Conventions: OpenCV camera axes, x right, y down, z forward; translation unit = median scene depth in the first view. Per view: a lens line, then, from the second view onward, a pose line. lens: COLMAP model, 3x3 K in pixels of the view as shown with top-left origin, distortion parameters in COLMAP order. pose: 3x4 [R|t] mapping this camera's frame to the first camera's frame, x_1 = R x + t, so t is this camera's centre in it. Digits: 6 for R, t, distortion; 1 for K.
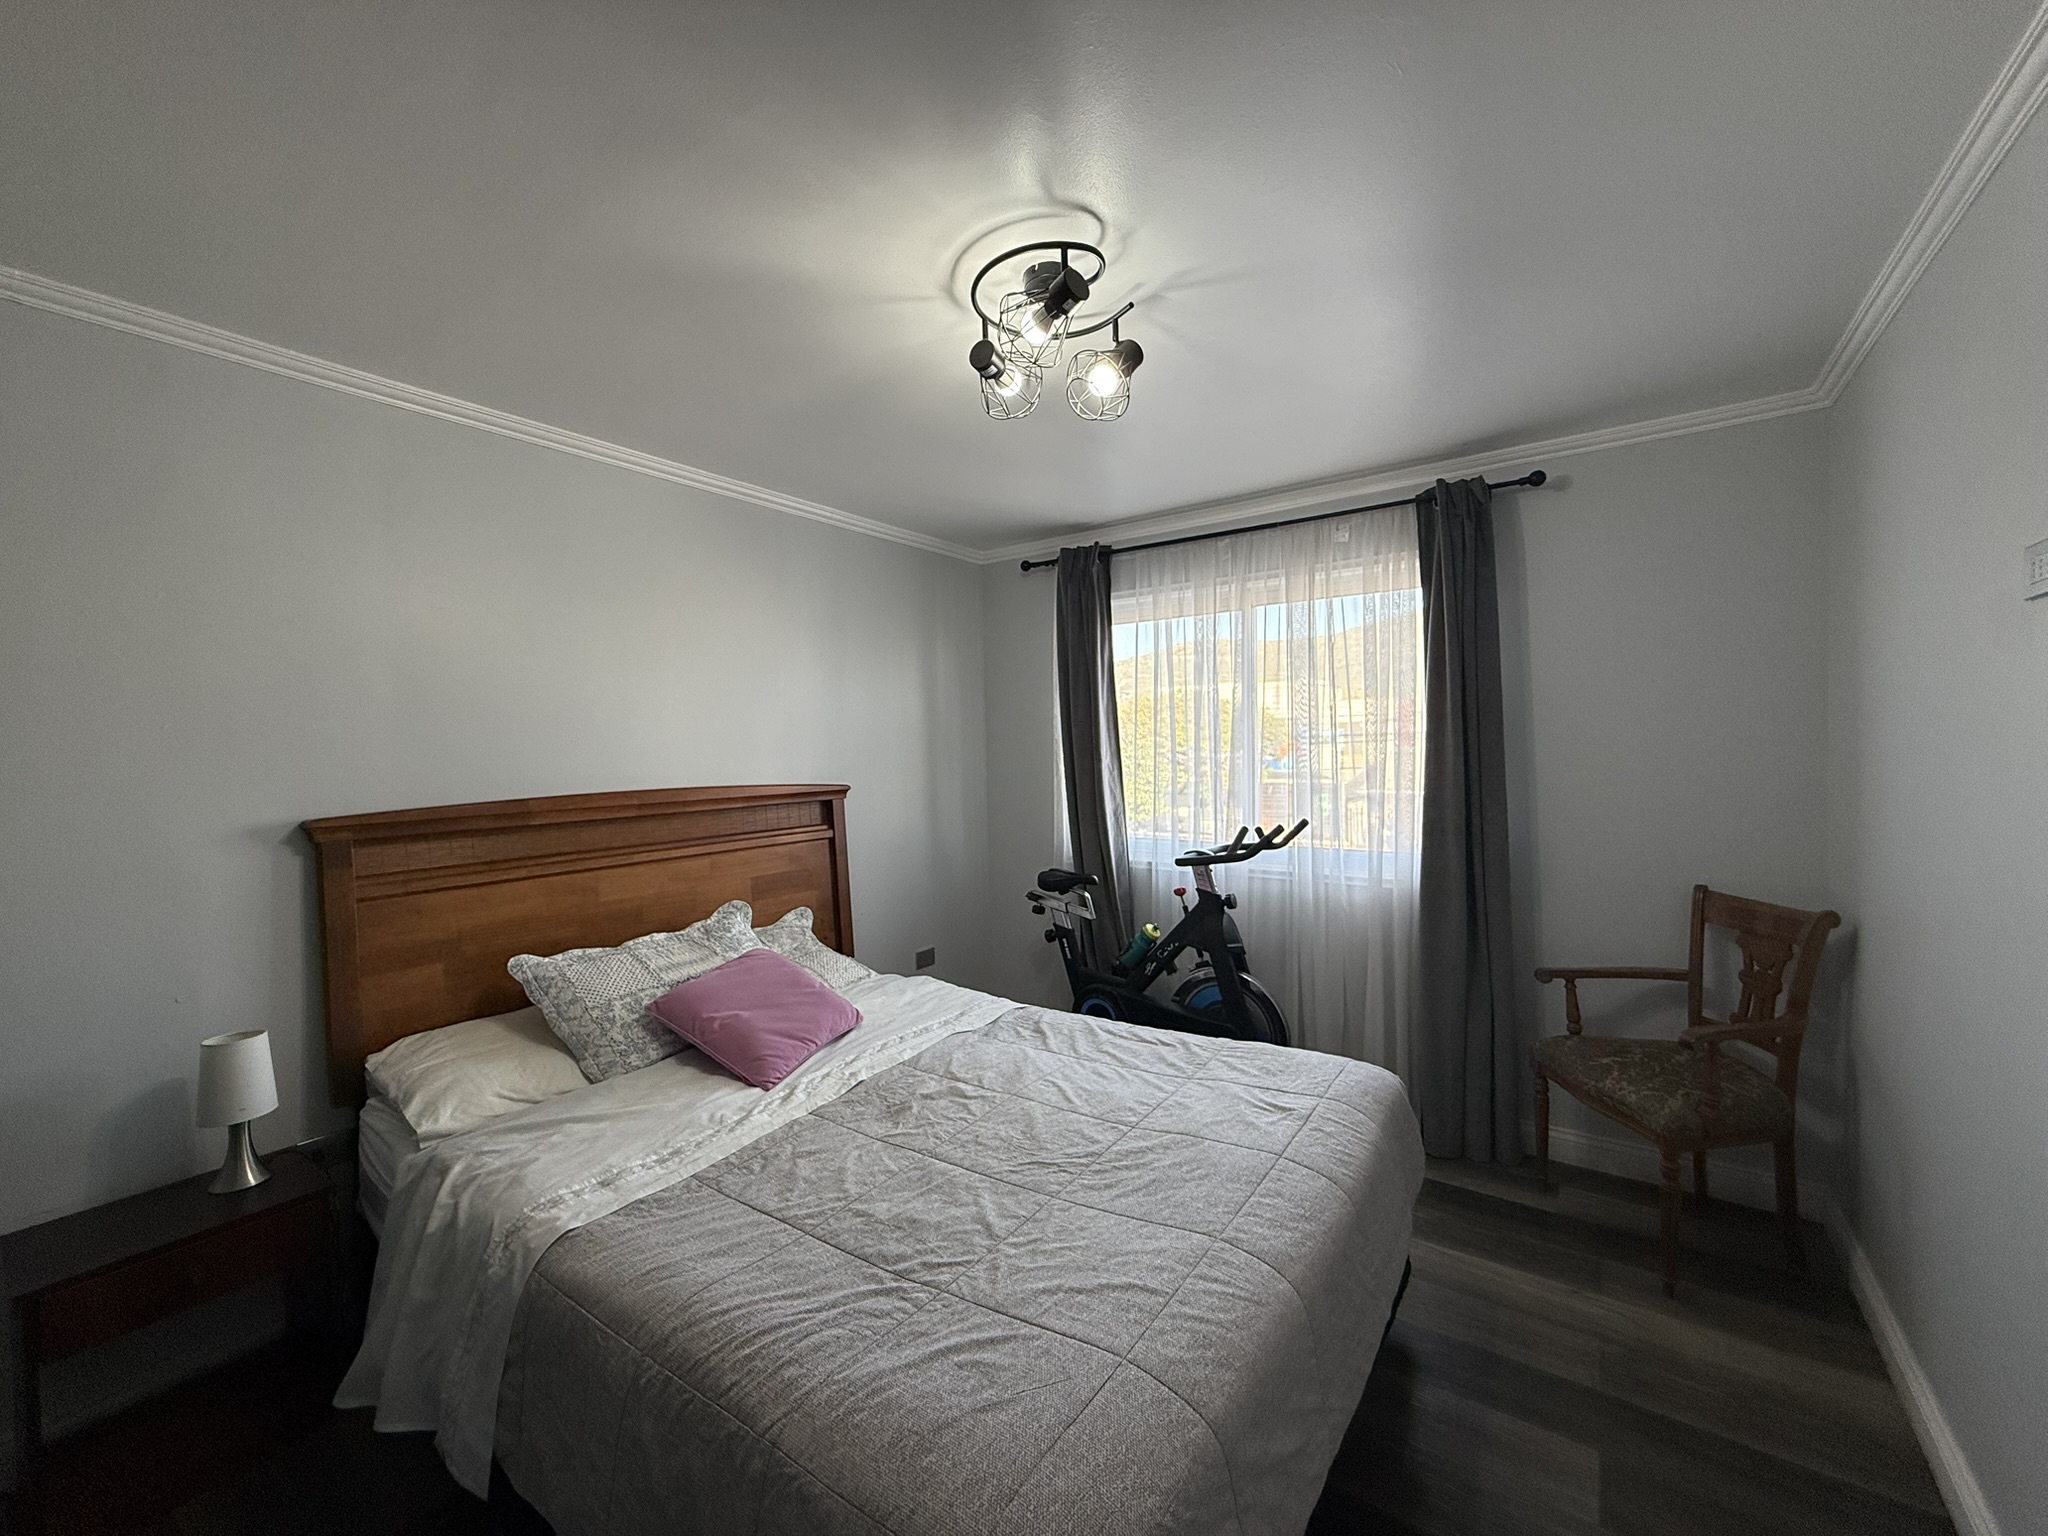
lens RADIAL K [[811.7, 0, 1013.2], [0, 811.7, 766.5], [0, 0, 1]] dist [0.000847, 0.000201]
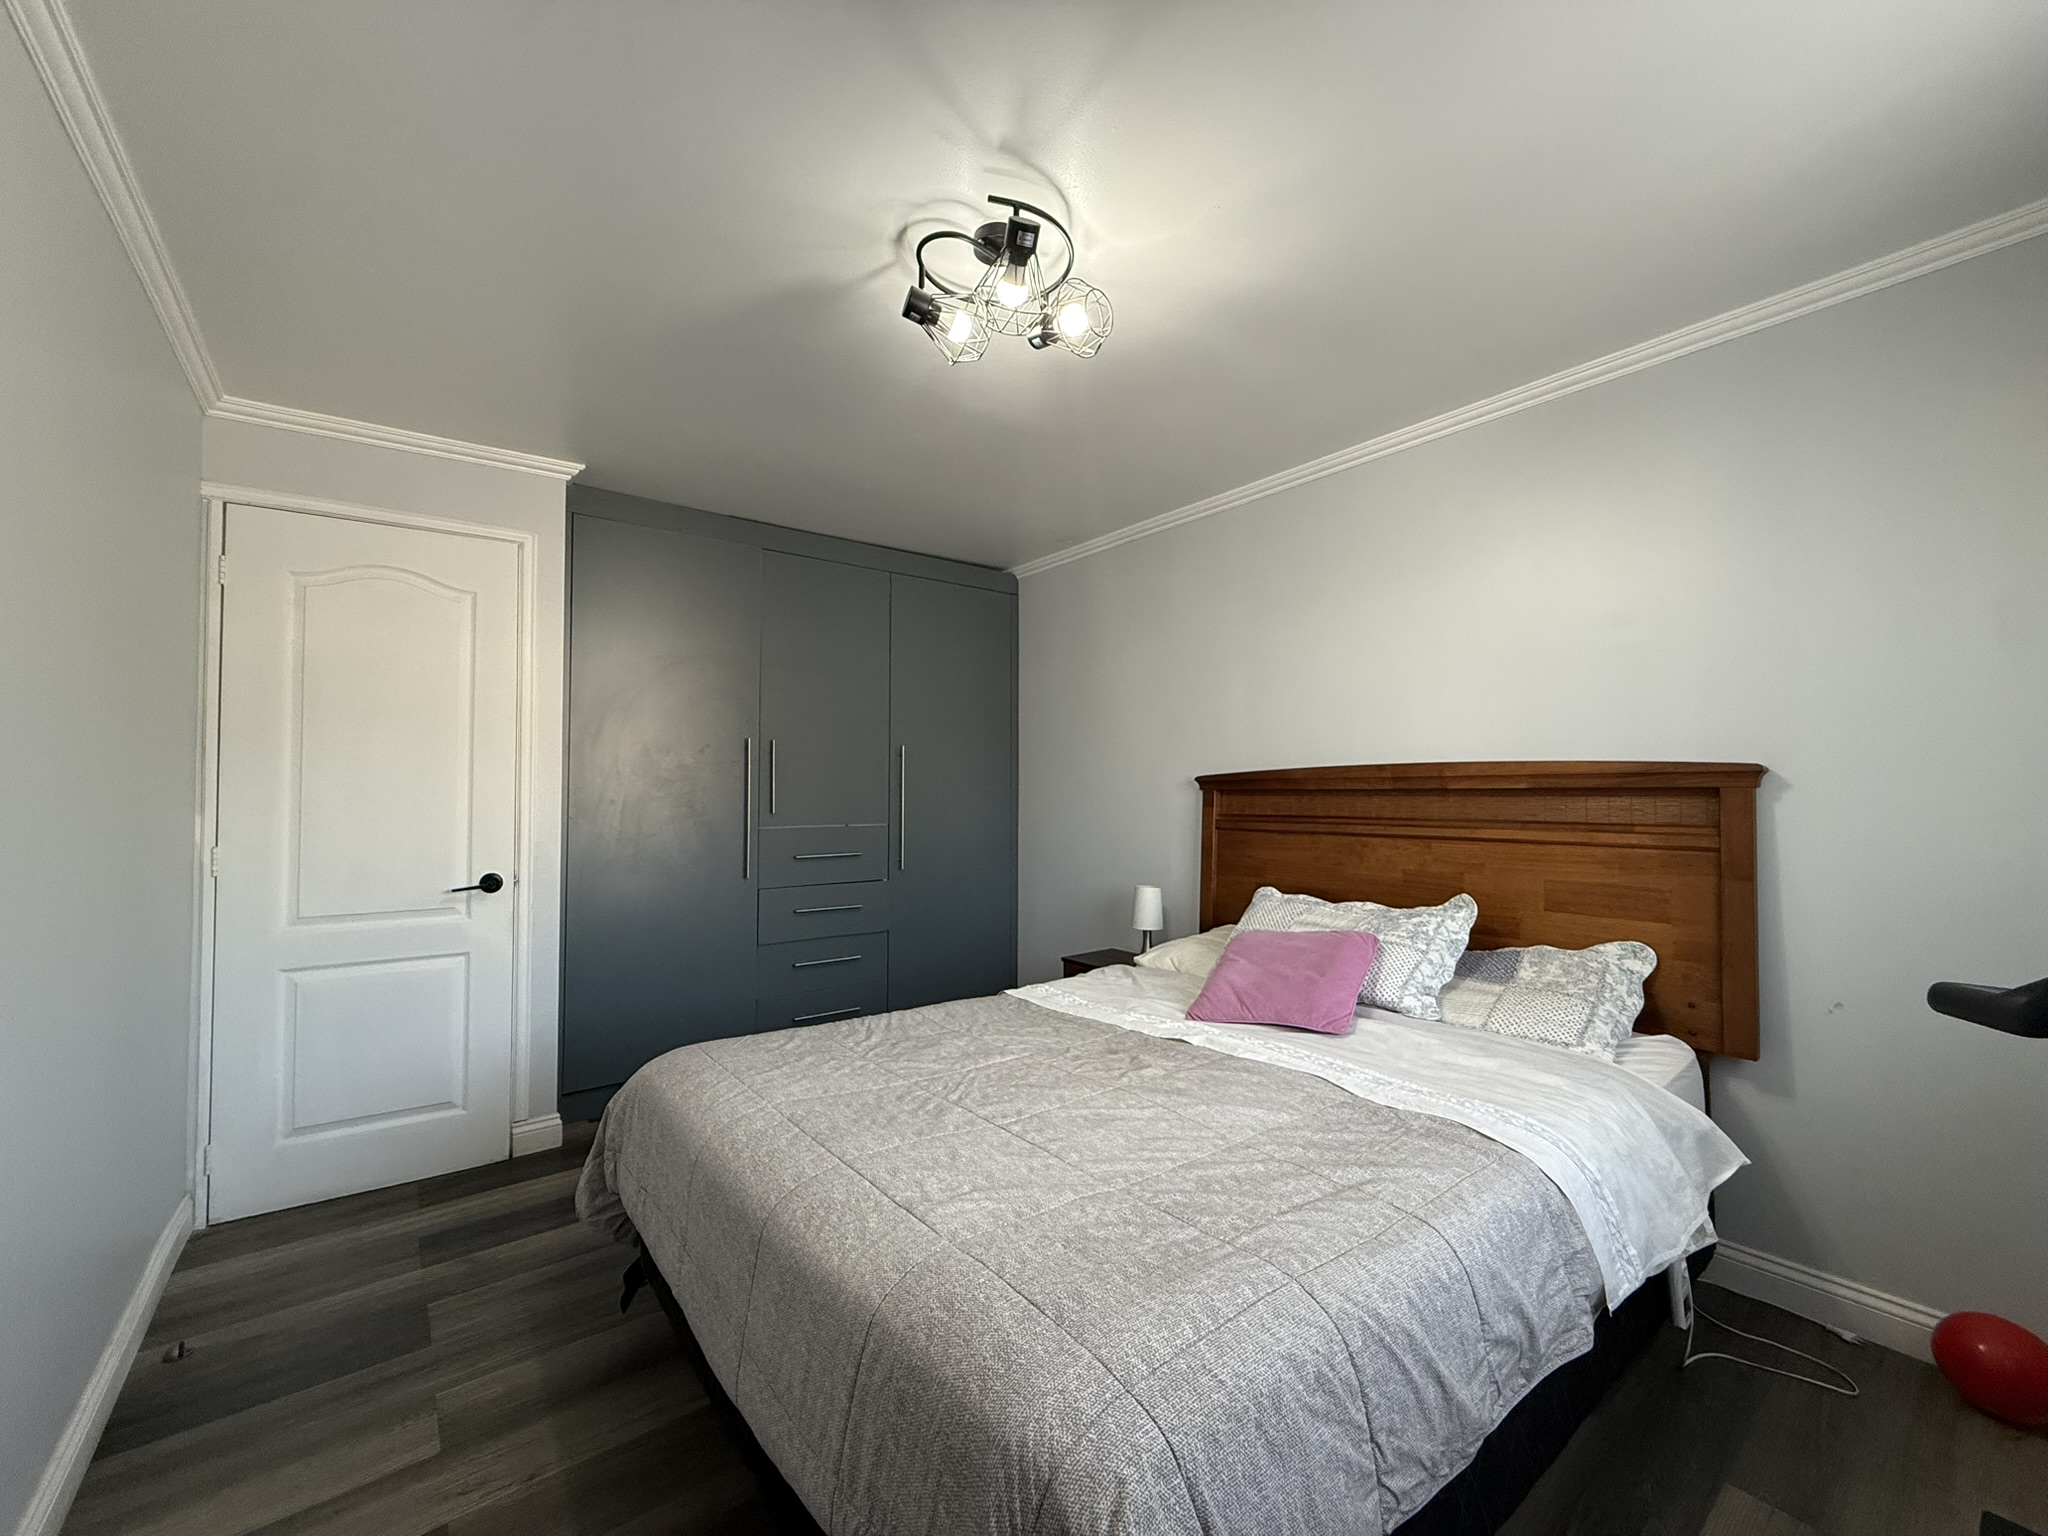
lens RADIAL K [[811.7, 0, 1020.1], [0, 811.7, 779.0], [0, 0, 1]] dist [0.000847, 0.000201]
pose [[-0.265375, 0.010143, -0.964092, 0.772753], [-0.013982, 0.999799, 0.014367, 0.048985], [0.964044, 0.017293, -0.265180, 0.989436]]
